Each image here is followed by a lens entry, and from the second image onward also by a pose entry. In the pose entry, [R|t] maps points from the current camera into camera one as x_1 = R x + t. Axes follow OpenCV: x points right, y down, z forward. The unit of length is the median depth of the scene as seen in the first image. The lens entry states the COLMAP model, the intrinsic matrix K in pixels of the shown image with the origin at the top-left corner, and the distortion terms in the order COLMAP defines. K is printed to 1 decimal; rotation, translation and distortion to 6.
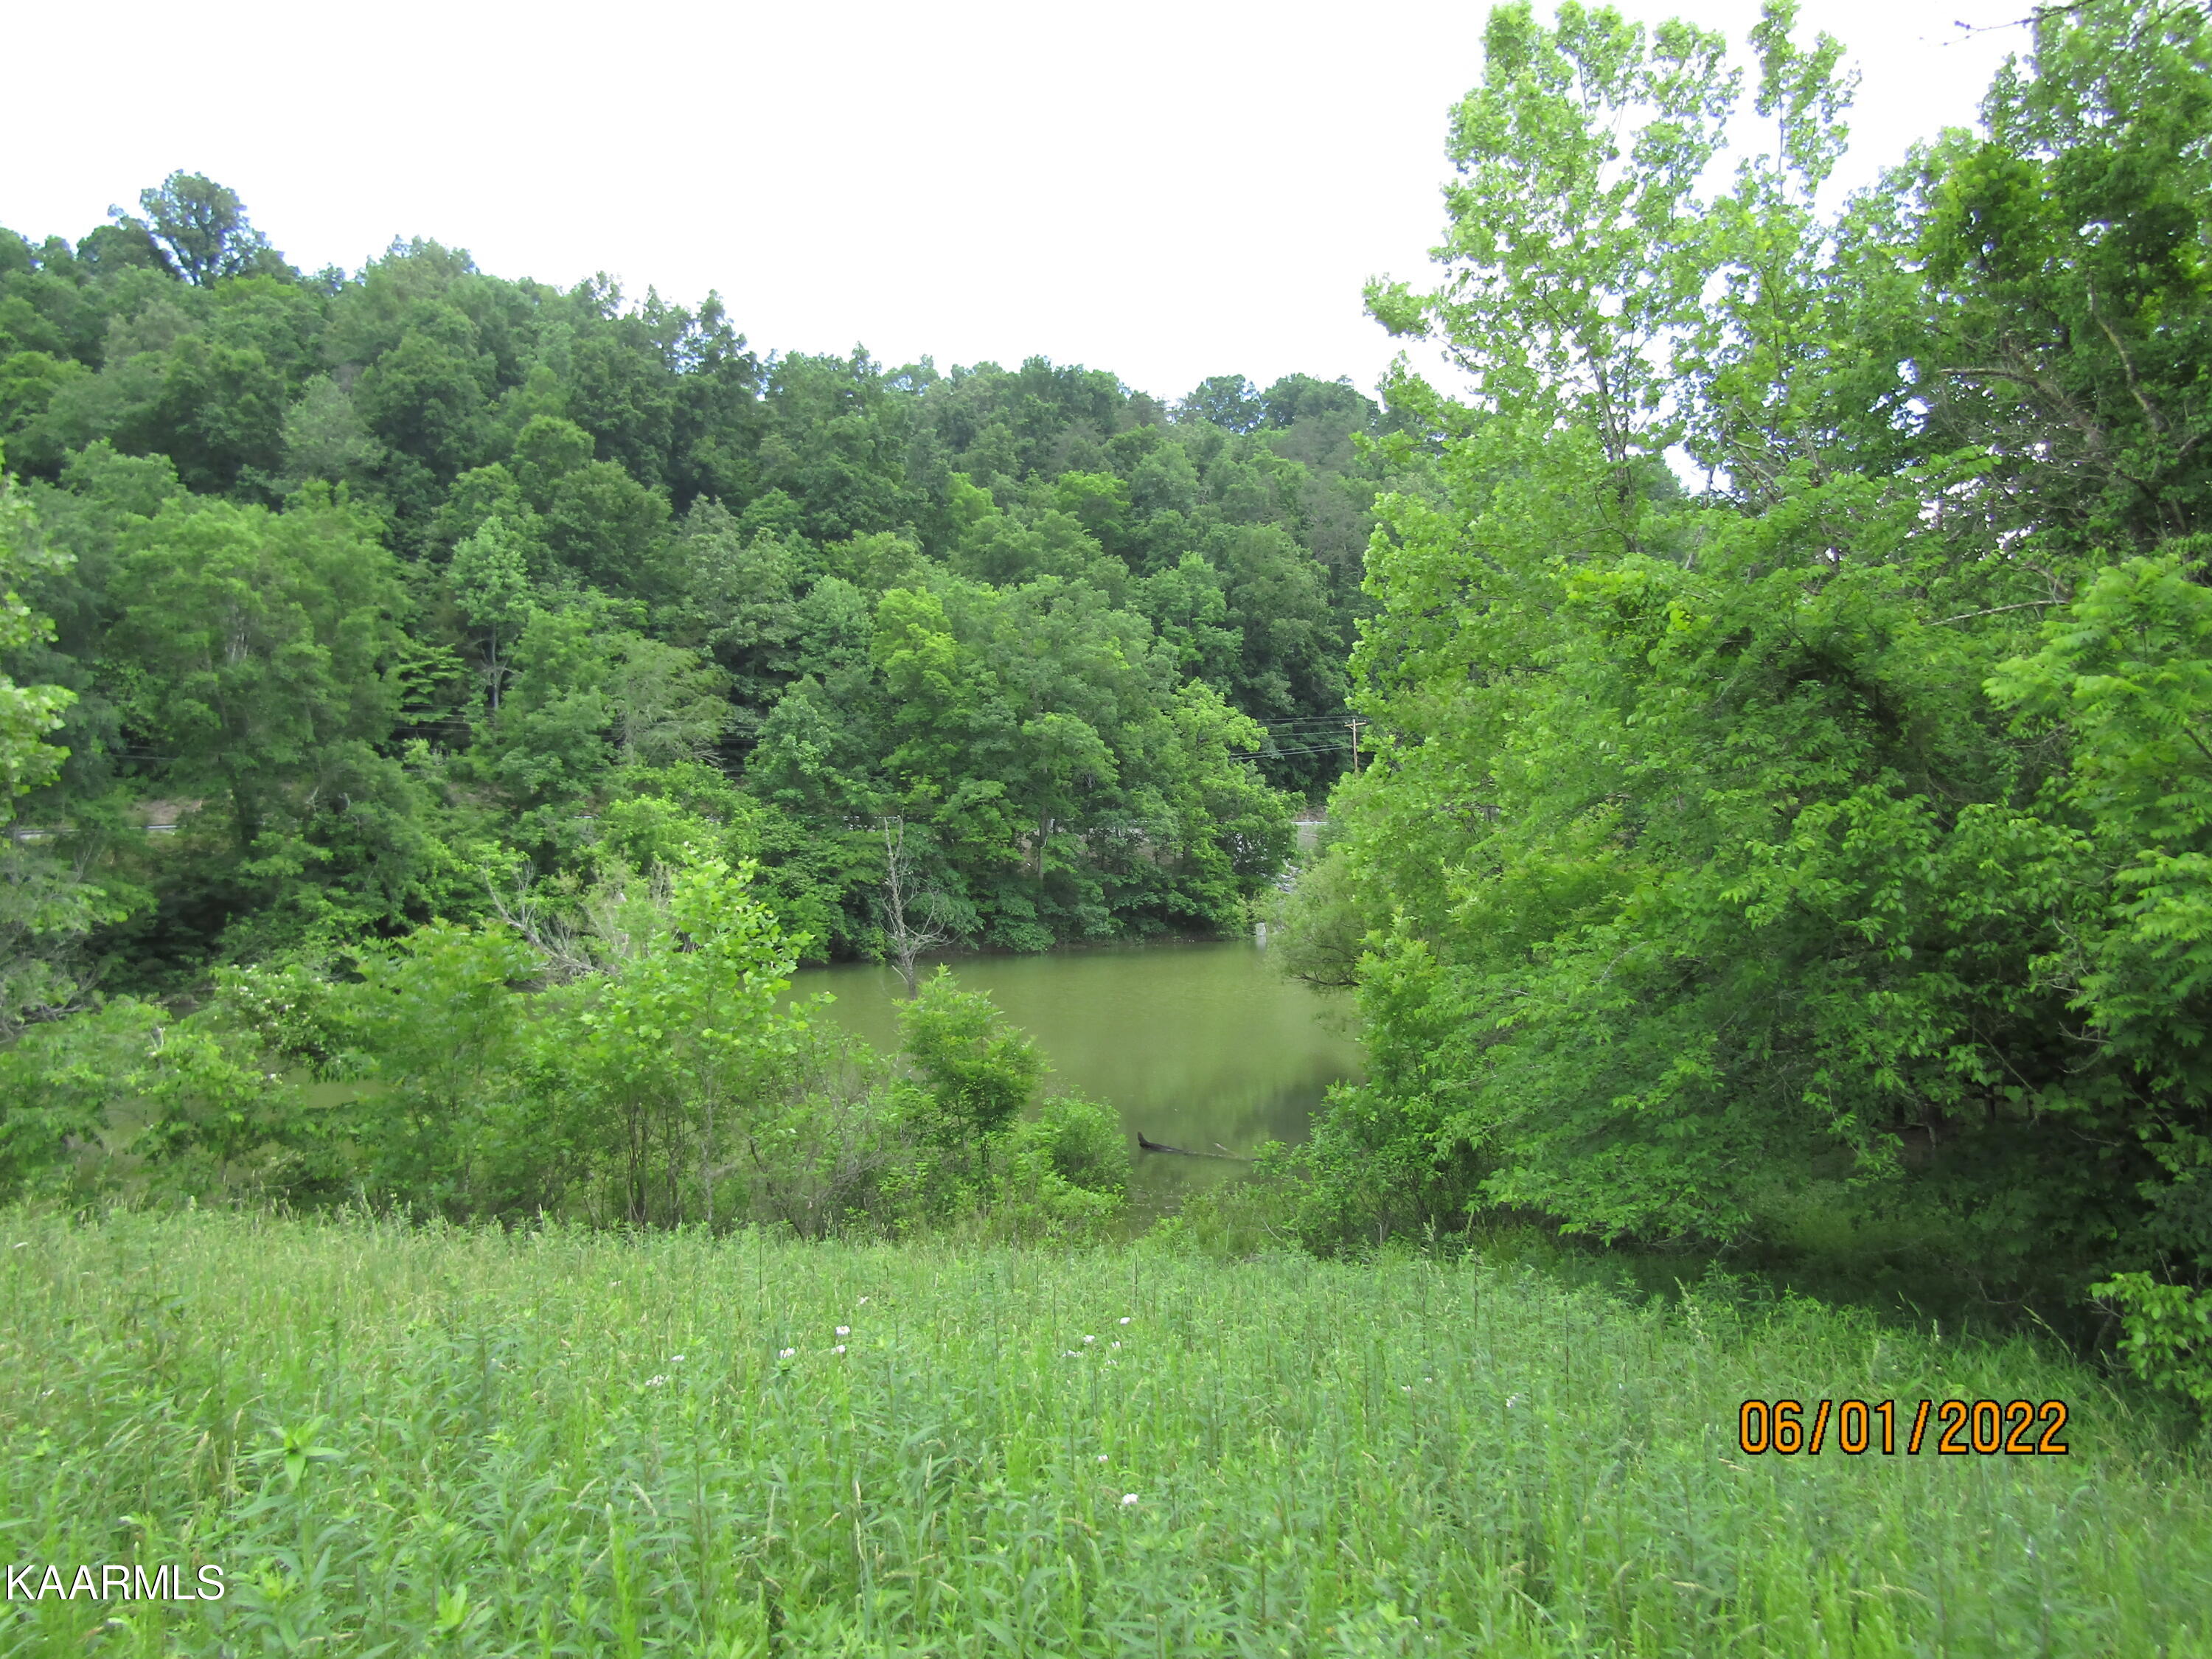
lens RADIAL K [[1541.9, 0, 1106.0], [0, 1541.9, 829.5], [0, 0, 1]] dist [-0.012696, -0.000971]
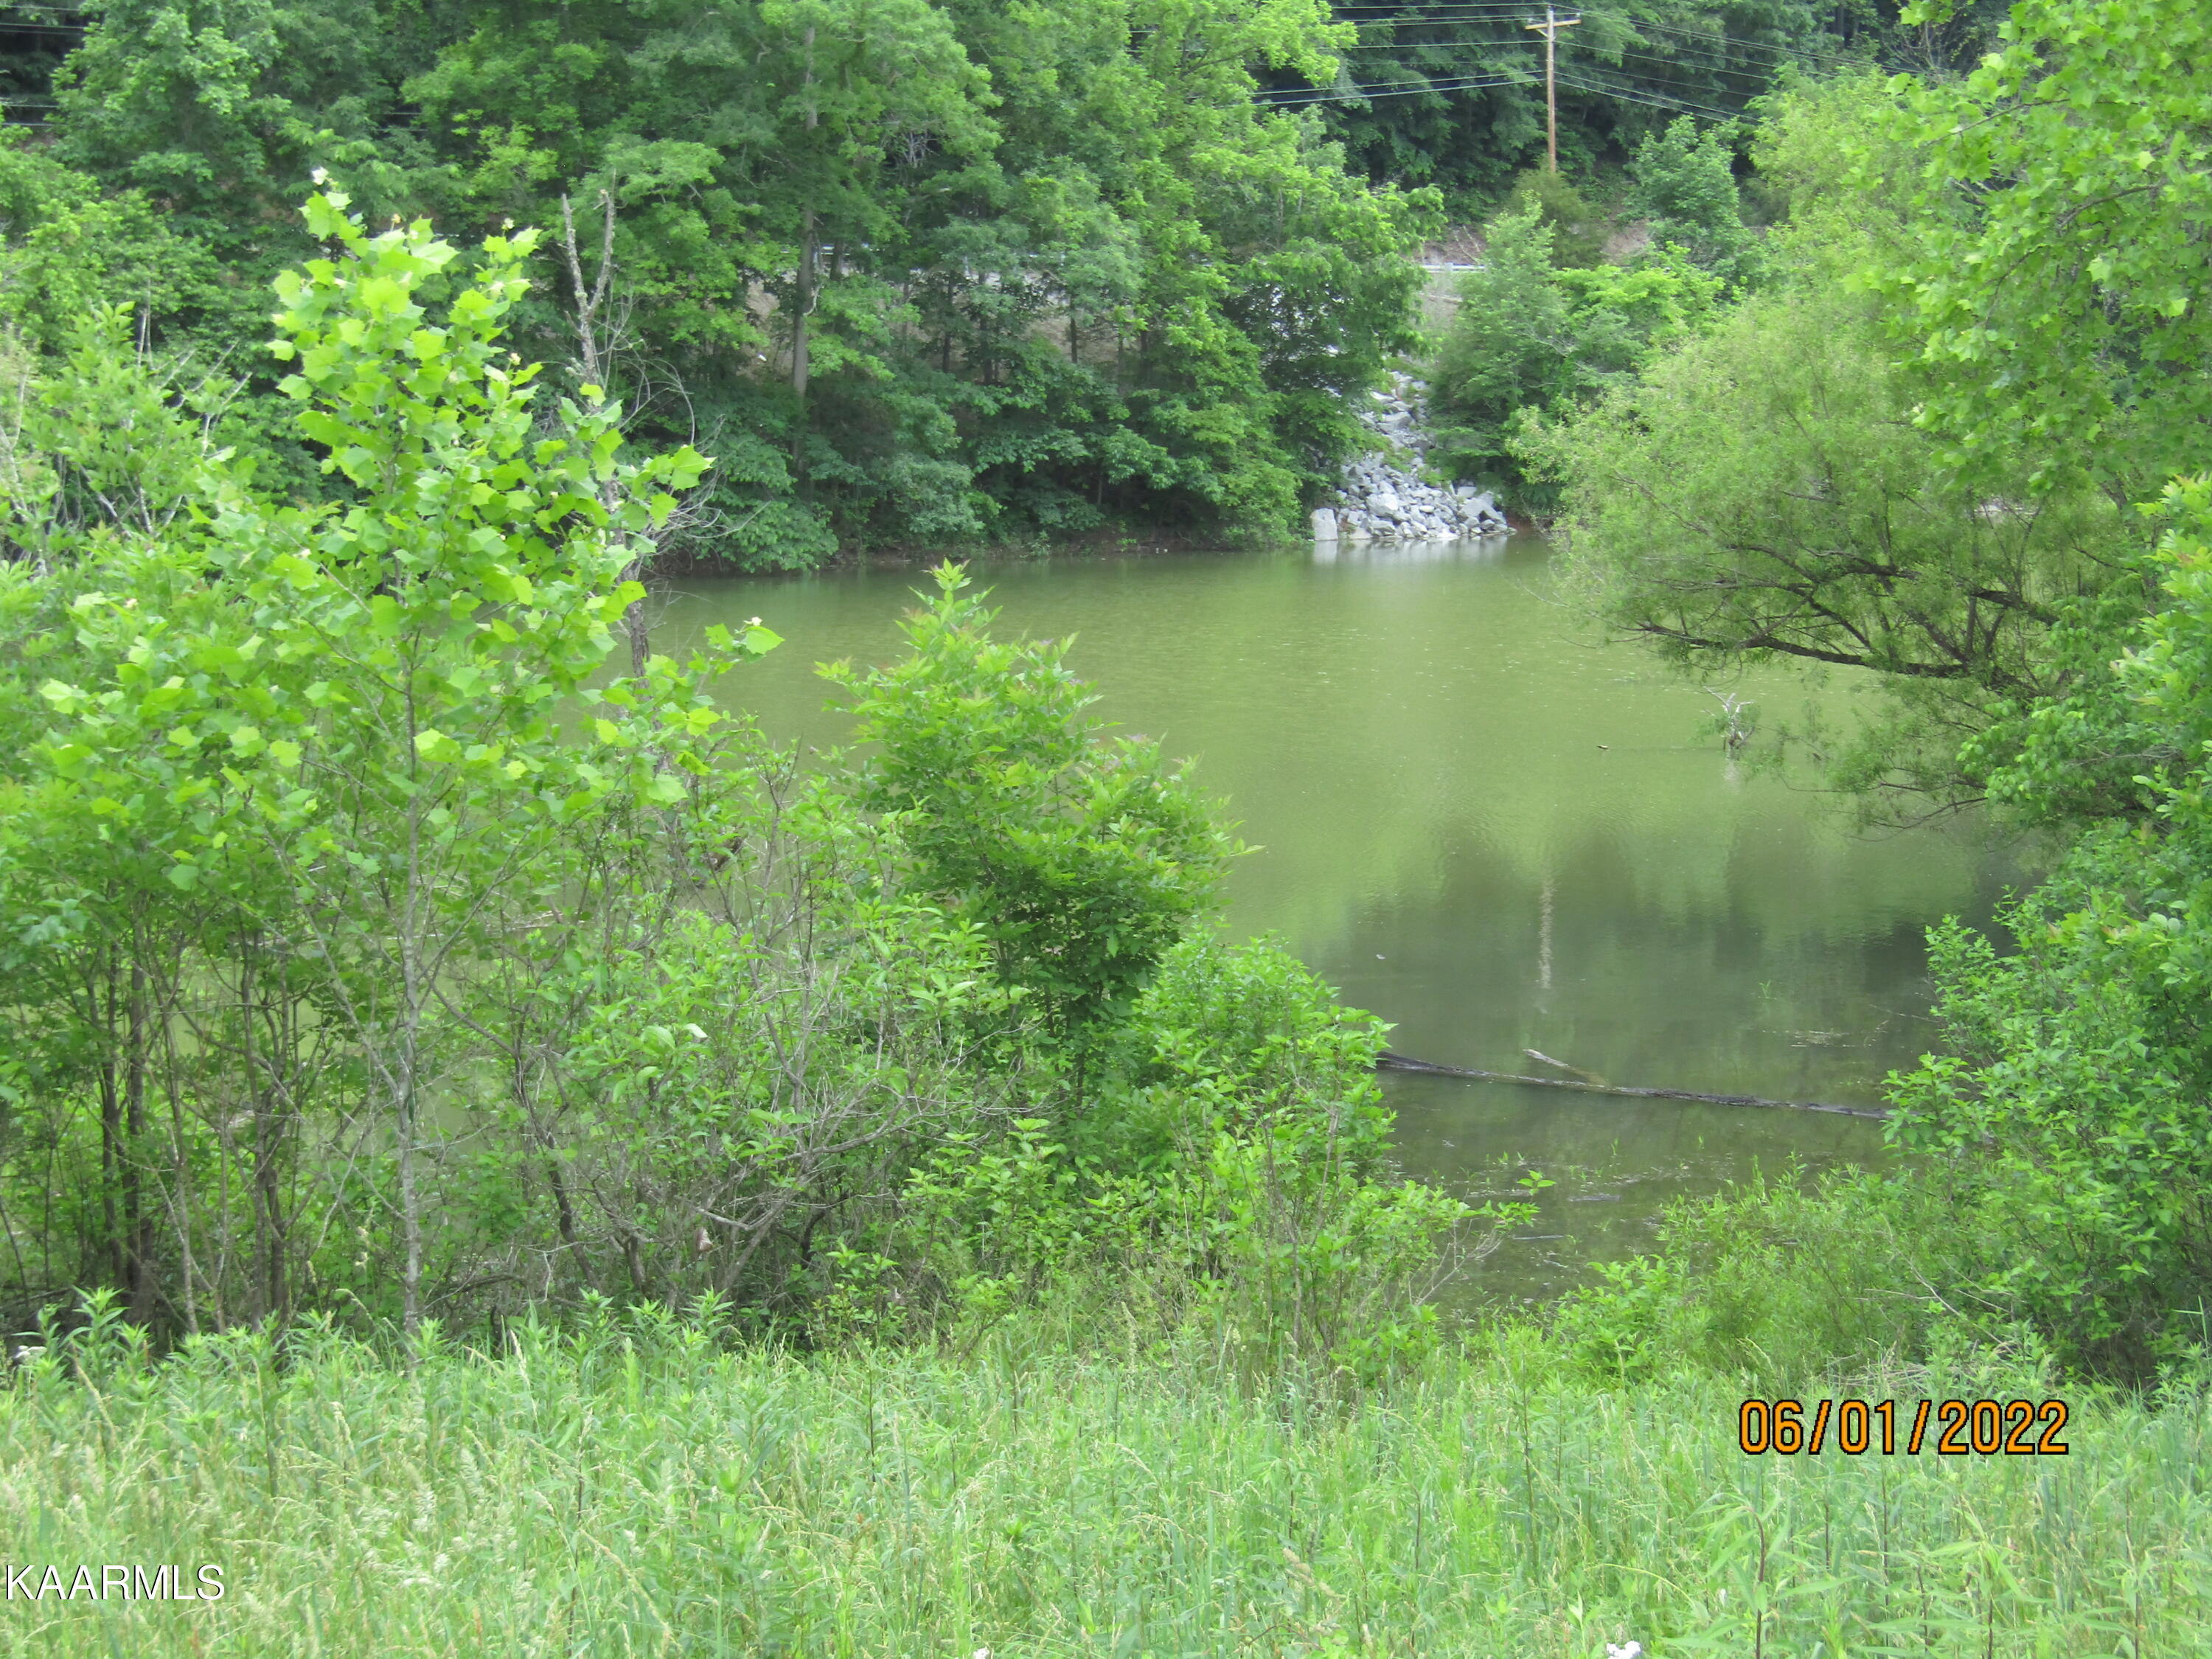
lens RADIAL K [[3647.7, 0, 1106.0], [0, 3647.7, 829.5], [0, 0, 1]] dist [0.026301, -0.113436]
pose [[0.997724, 0.005588, 0.067202, -0.025398], [-0.015325, 0.989273, 0.145271, 0.005056], [-0.065669, -0.145970, 0.987107, 0.031233]]
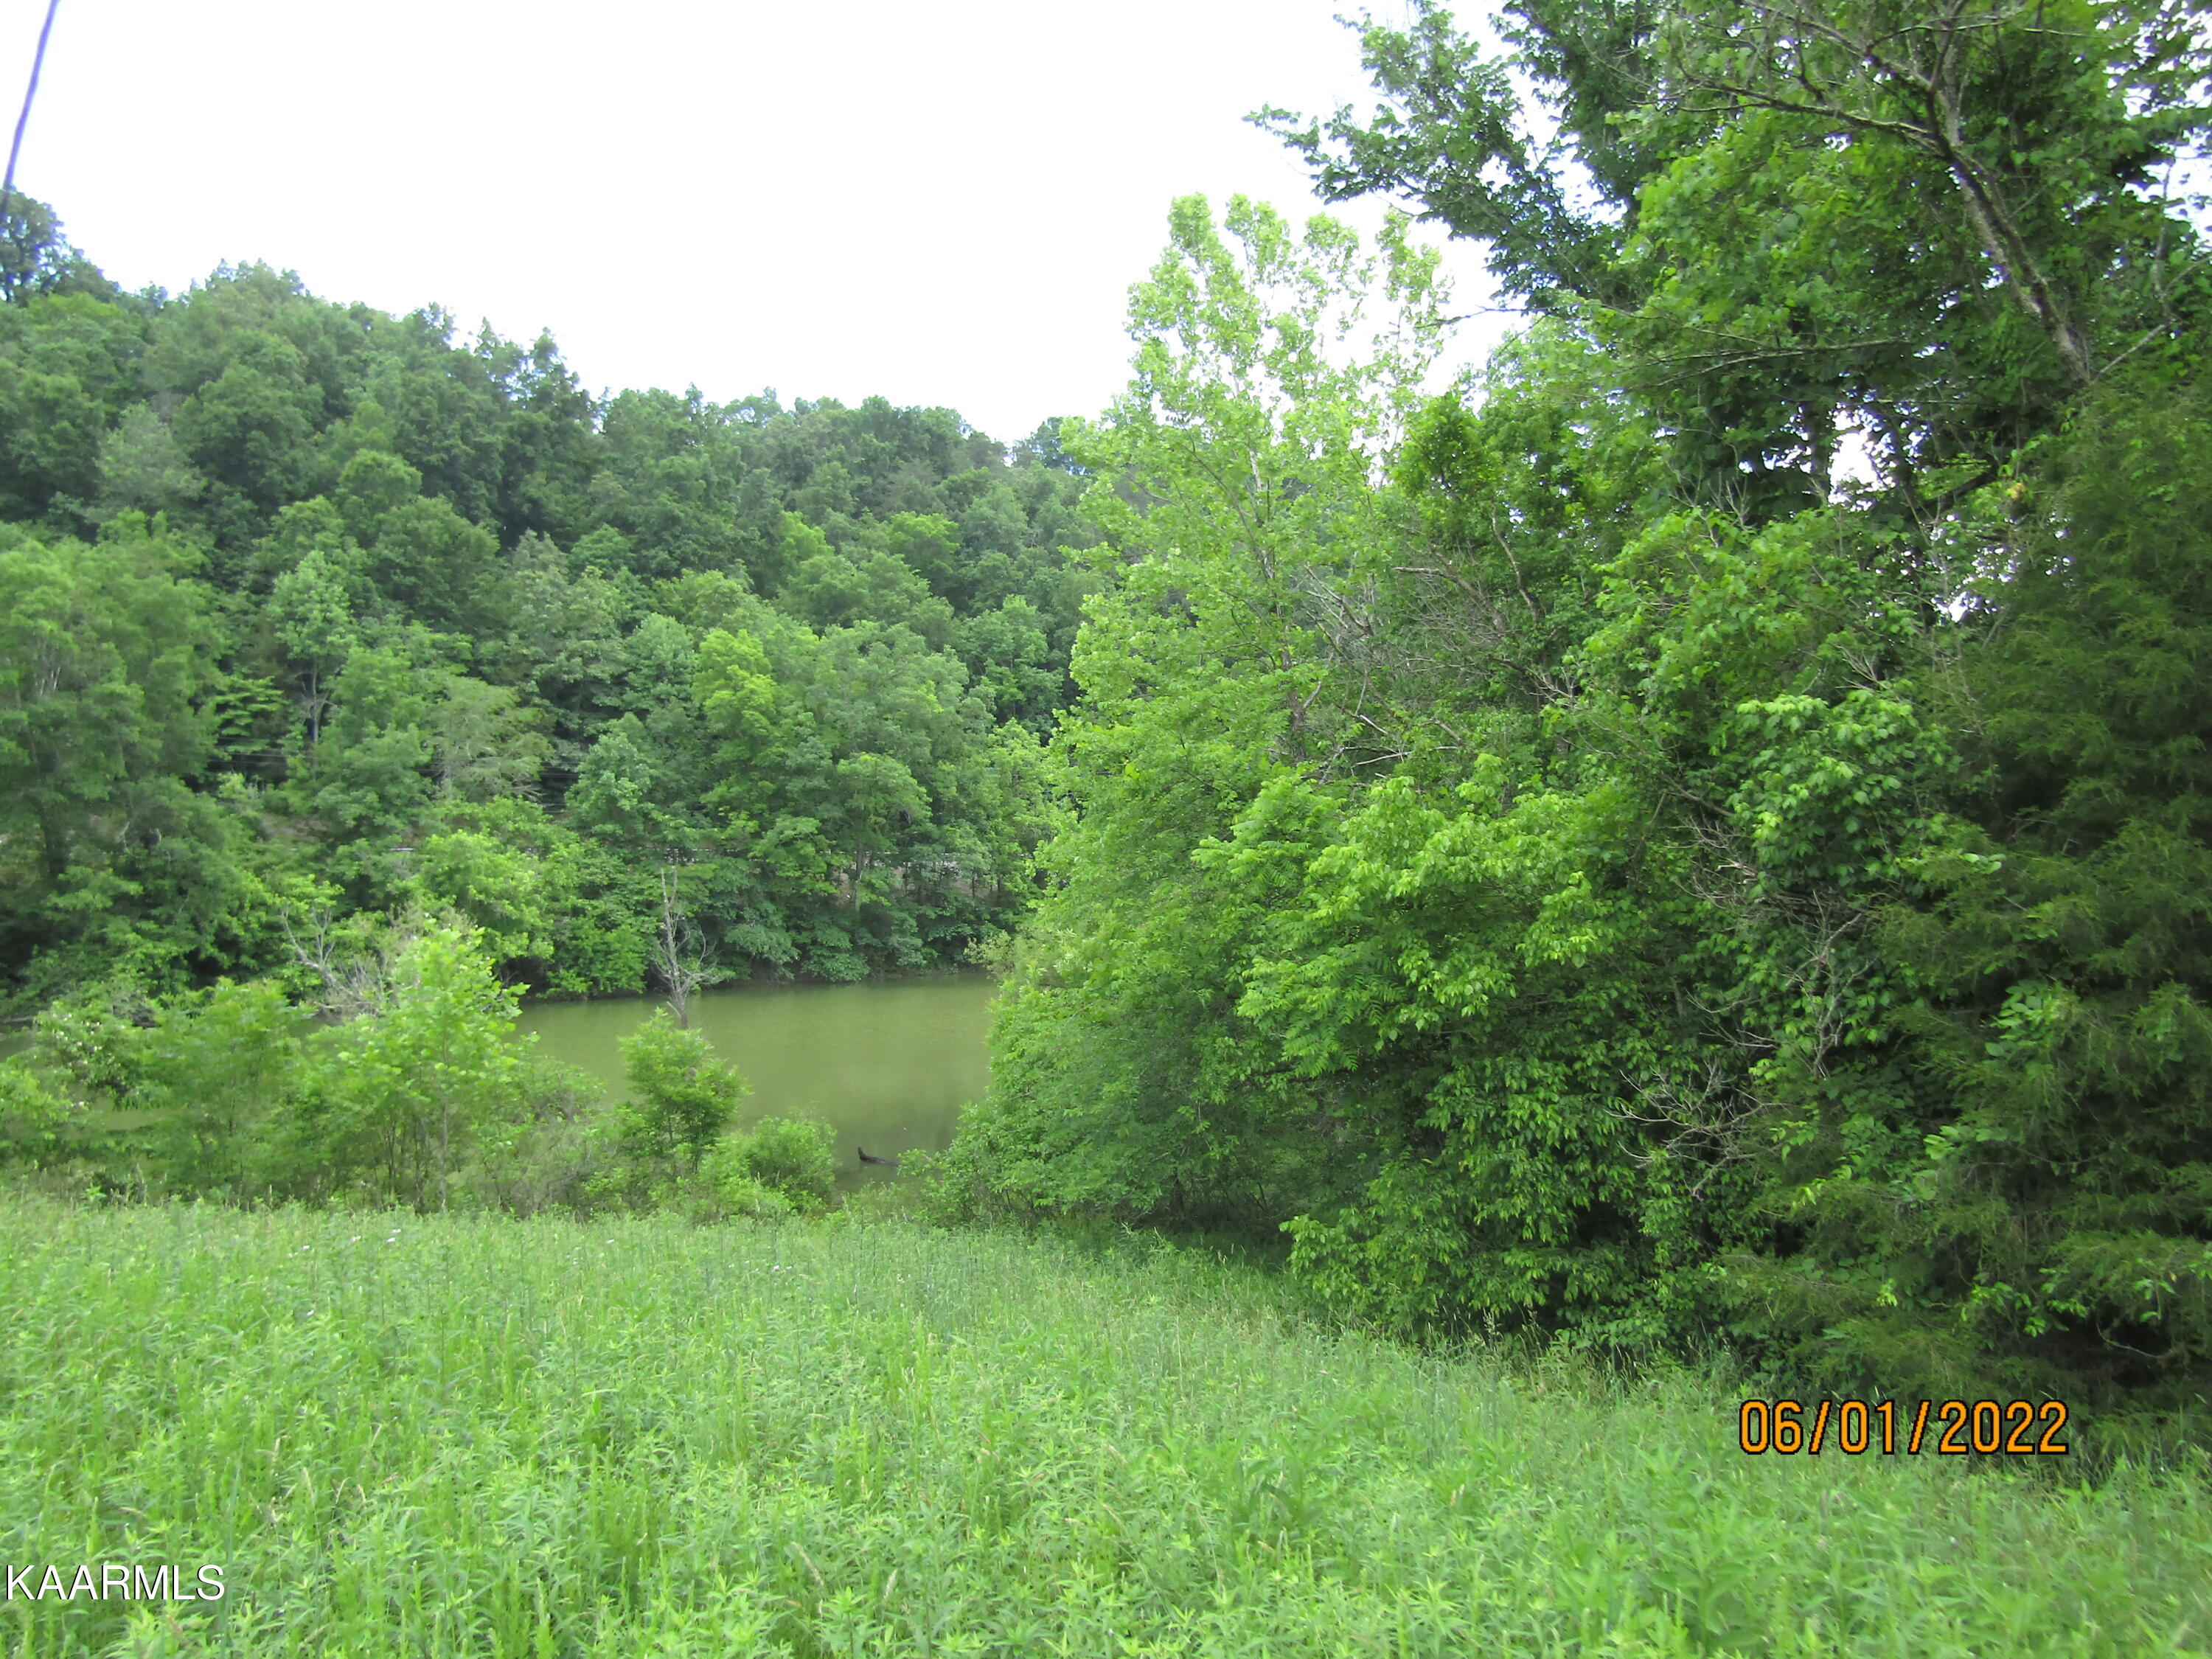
lens RADIAL K [[1541.9, 0, 1106.0], [0, 1541.9, 829.5], [0, 0, 1]] dist [-0.012696, -0.000971]
pose [[0.995705, 0.008241, 0.092211, 0.028219], [-0.006862, 0.999860, -0.015257, -0.008037], [-0.092323, 0.014559, 0.995623, -0.052842]]
